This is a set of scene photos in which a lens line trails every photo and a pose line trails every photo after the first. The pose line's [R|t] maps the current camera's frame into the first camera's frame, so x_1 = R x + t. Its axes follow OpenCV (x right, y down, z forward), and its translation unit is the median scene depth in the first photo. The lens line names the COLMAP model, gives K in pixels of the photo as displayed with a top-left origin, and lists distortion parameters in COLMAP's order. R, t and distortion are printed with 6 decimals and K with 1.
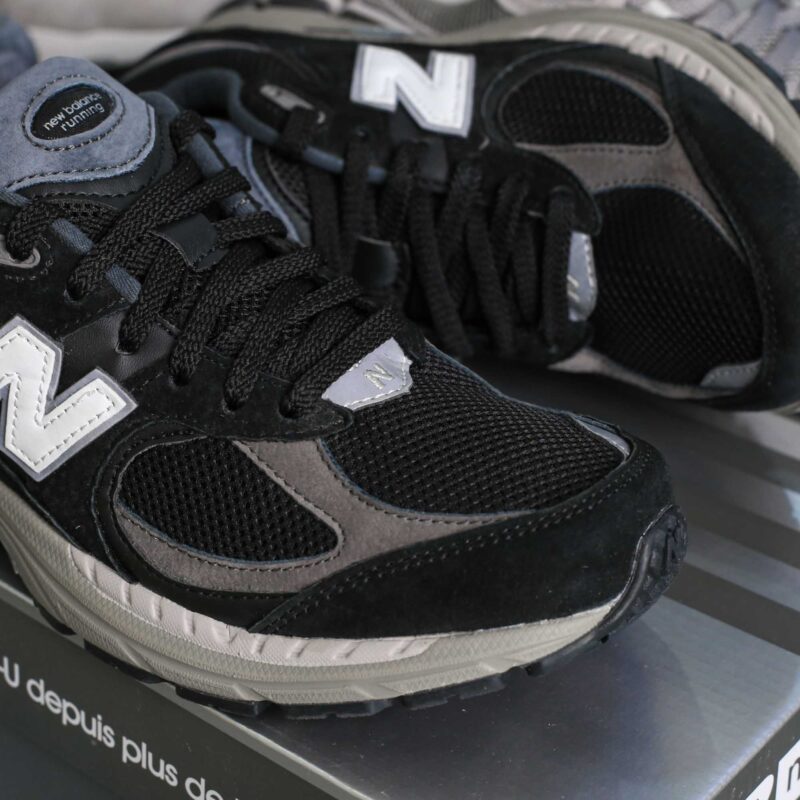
lens RADIAL K [[2036.5, 0, 400.0], [0, 2036.5, 400.0], [0, 0, 1]] dist [-0.076539, -0.449433]
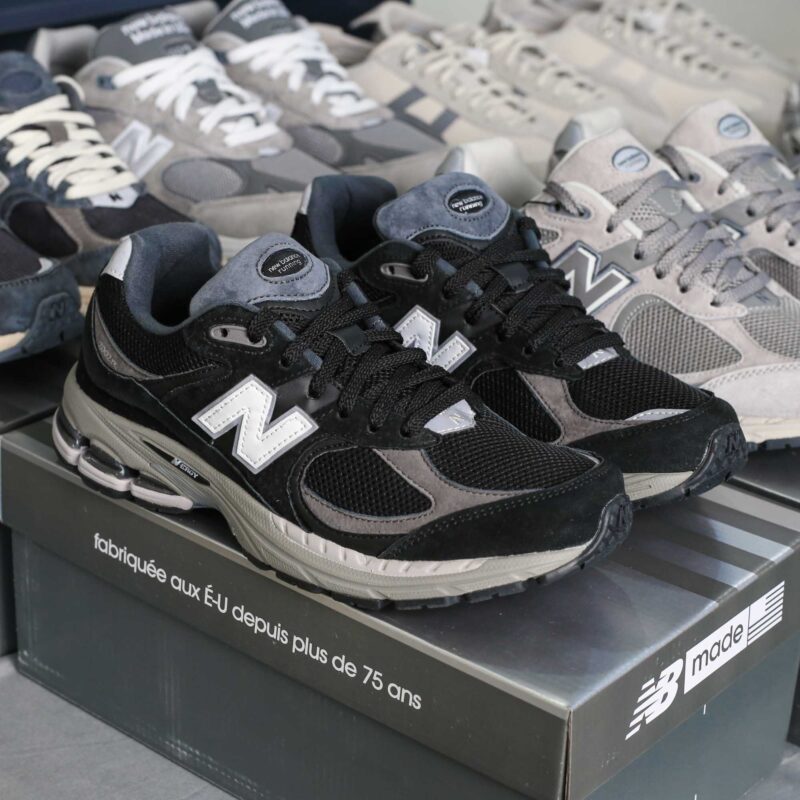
lens RADIAL K [[2036.5, 0, 400.0], [0, 2036.5, 400.0], [0, 0, 1]] dist [-0.076539, -0.449433]
pose [[0.999269, 0.035567, -0.013985, -0.035647], [-0.037130, 0.990180, -0.134778, 0.211758], [0.009054, 0.135199, 0.990777, -0.731242]]
